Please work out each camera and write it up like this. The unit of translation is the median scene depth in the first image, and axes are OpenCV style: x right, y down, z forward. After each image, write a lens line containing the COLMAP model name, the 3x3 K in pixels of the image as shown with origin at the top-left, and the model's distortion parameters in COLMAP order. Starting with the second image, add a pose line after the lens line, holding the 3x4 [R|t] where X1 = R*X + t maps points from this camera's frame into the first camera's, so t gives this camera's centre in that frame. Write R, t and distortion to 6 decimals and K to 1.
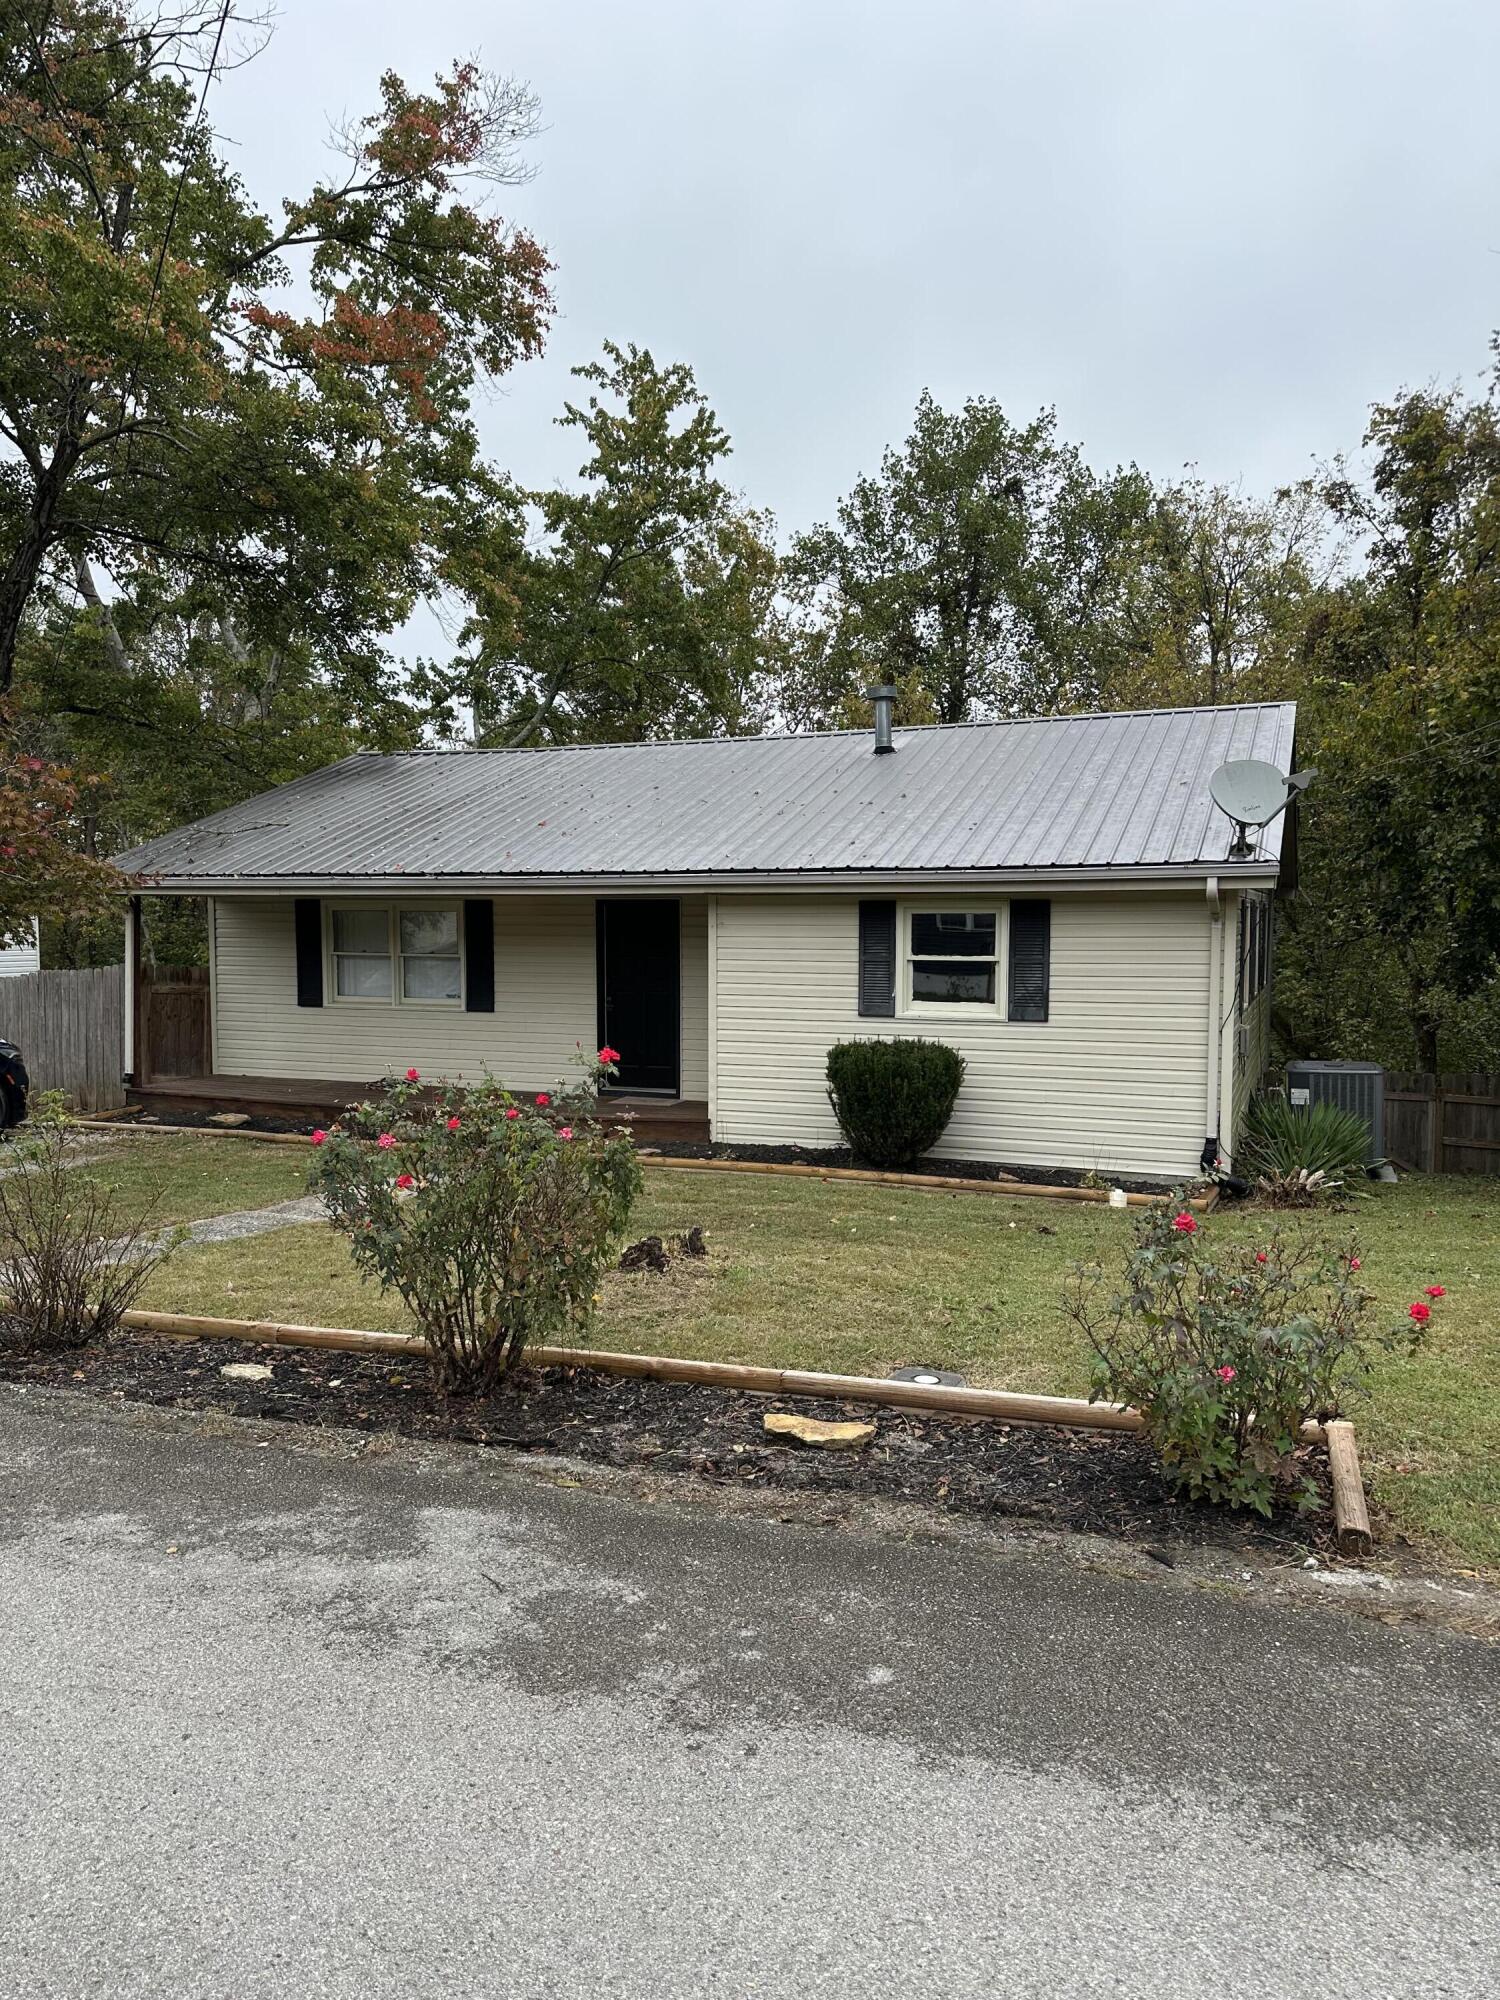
lens RADIAL K [[1392.1, 0, 750.0], [0, 1392.1, 1000.0], [0, 0, 1]] dist [0.158701, -0.286488]
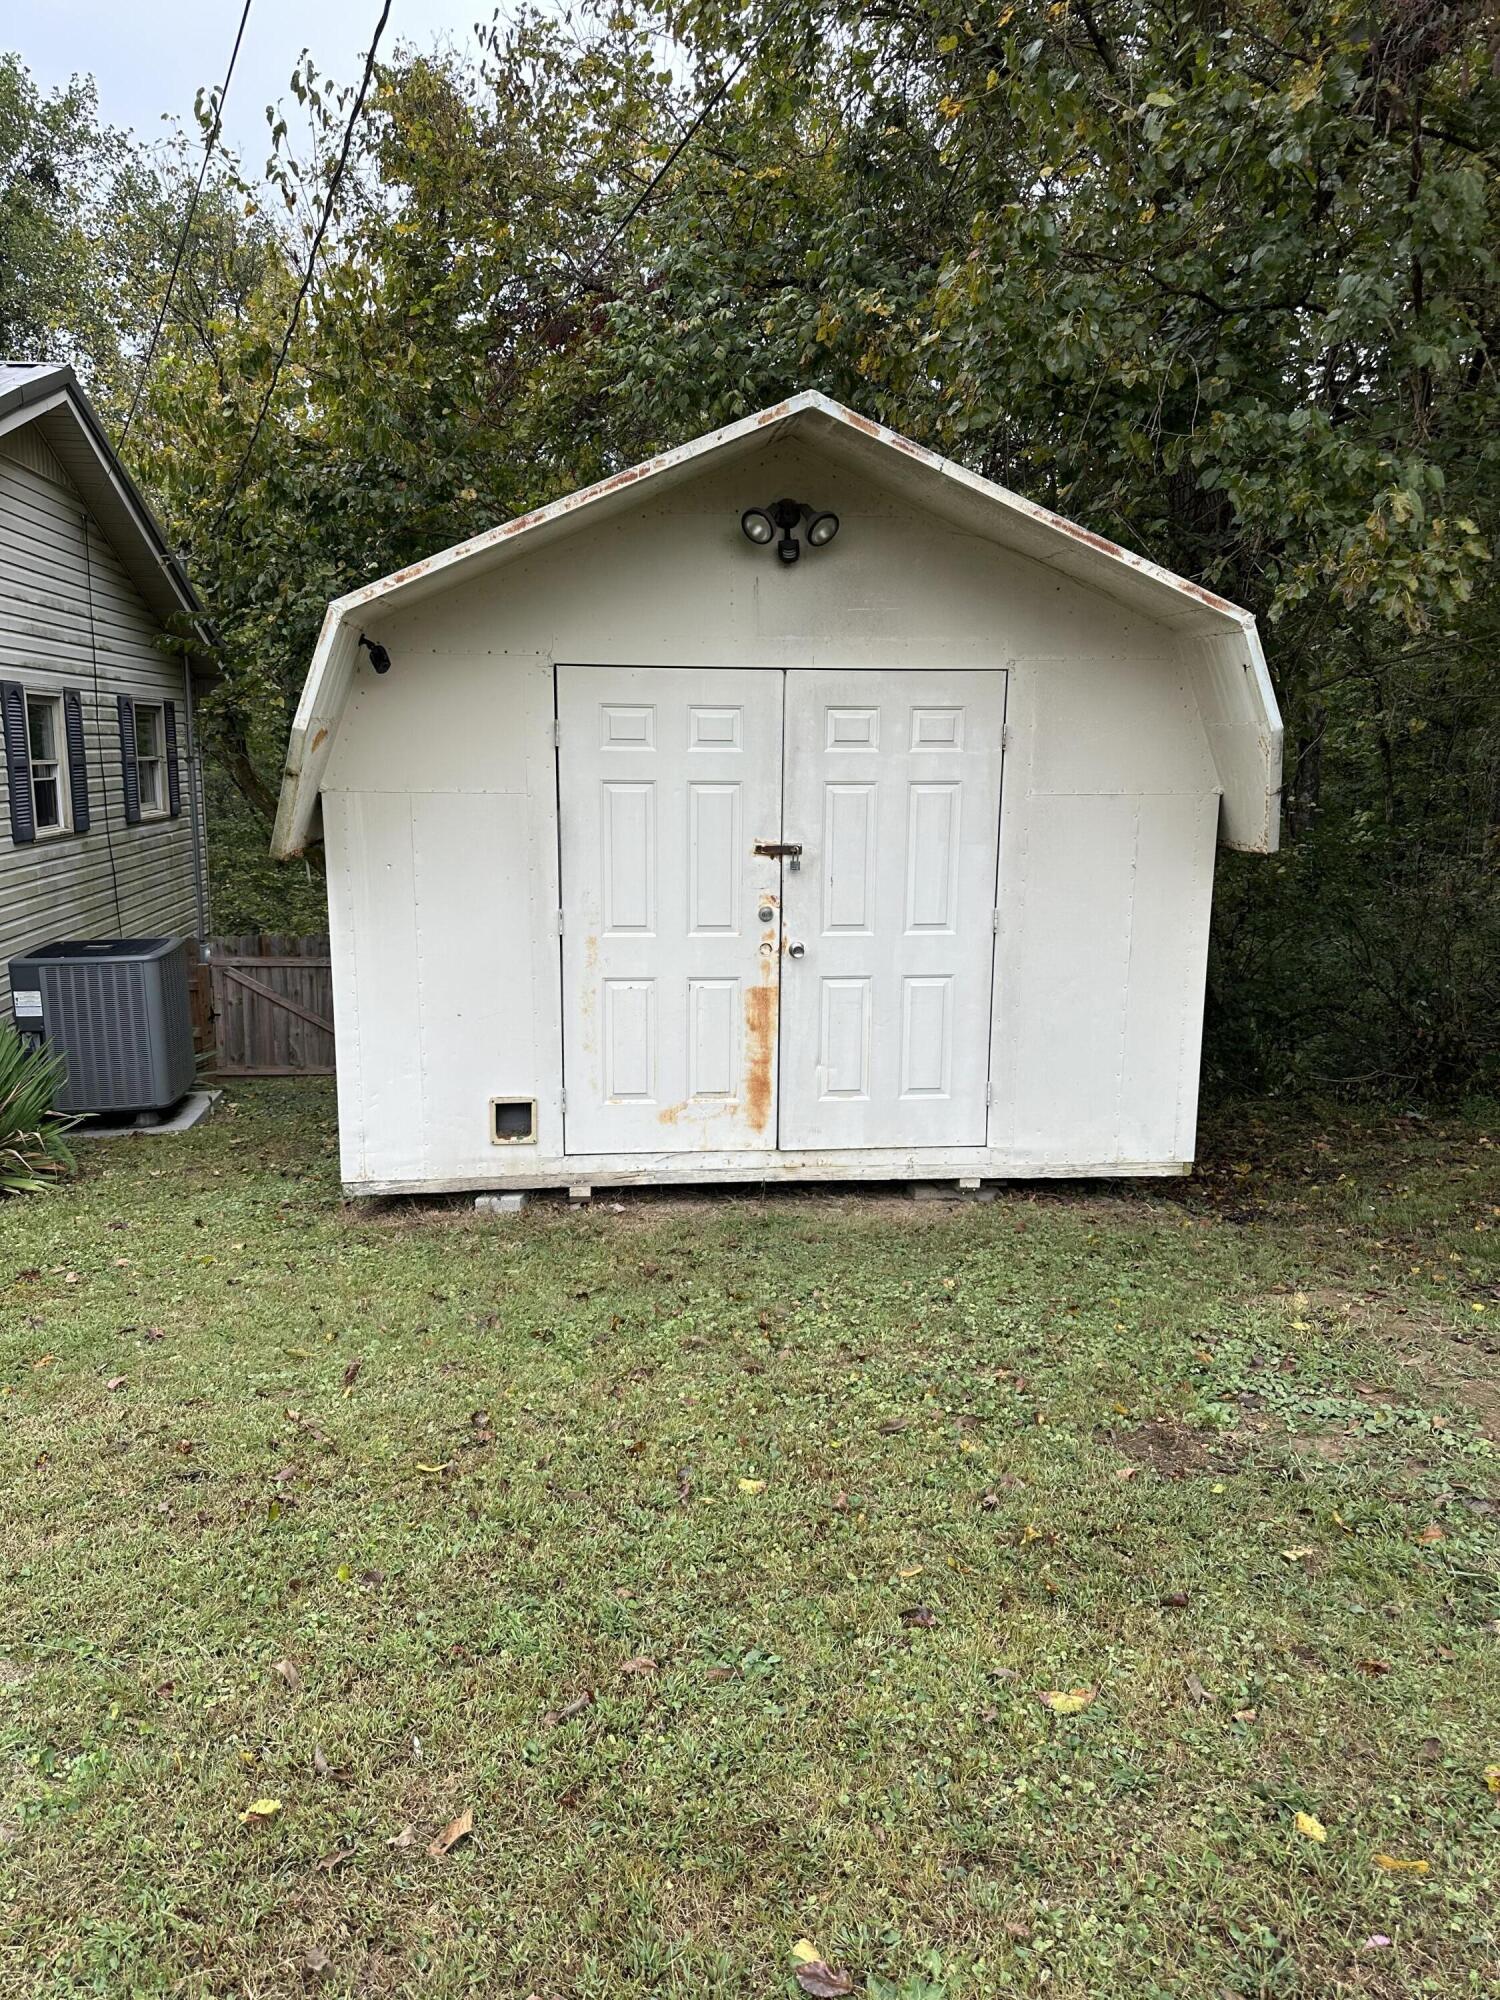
lens RADIAL K [[1401.7, 0, 739.2], [0, 1401.7, 997.7], [0, 0, 1]] dist [0.068713, -0.080394]
pose [[0.873391, -0.078110, 0.480715, 0.333526], [0.020952, 0.992167, 0.123146, -0.003345], [-0.486569, -0.097483, 0.868187, 0.290986]]
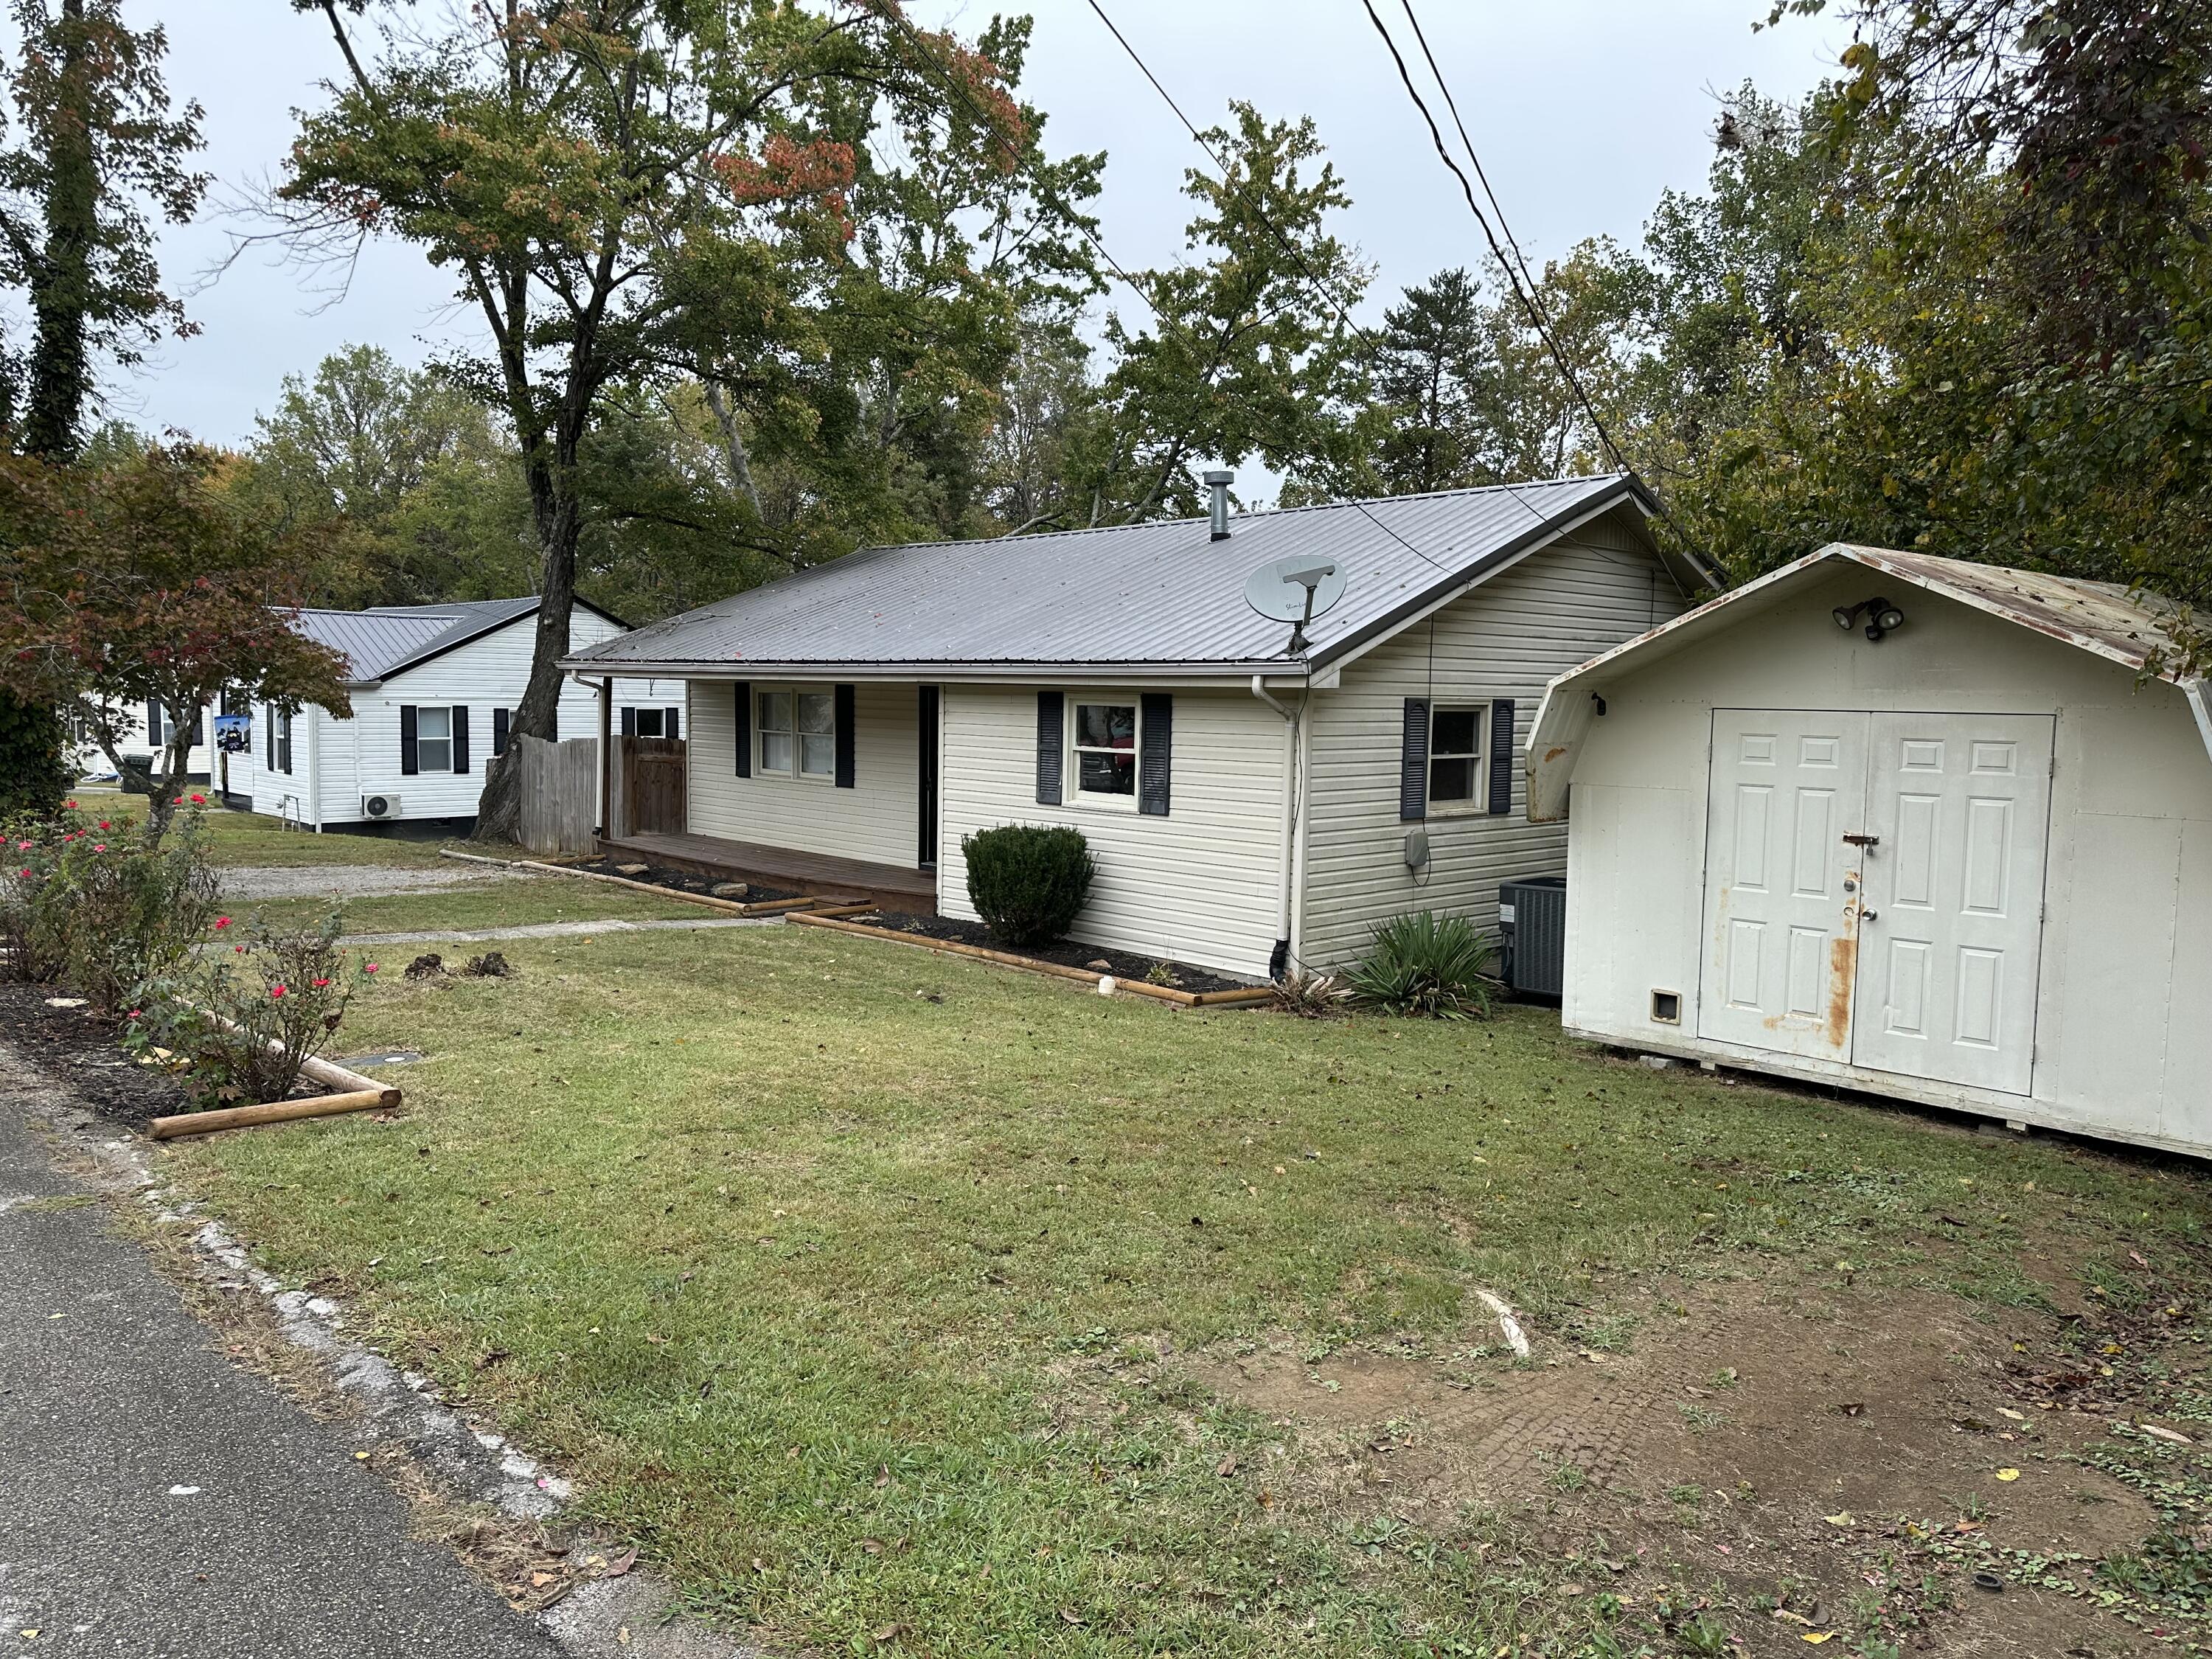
lens RADIAL K [[1539.6, 0, 1101.8], [0, 1539.6, 837.7], [0, 0, 1]] dist [0.158701, -0.286488]
pose [[0.915124, 0.054157, -0.399518, 0.504408], [-0.042780, 0.998386, 0.037346, -0.006646], [0.400896, -0.017085, 0.915964, -0.027122]]
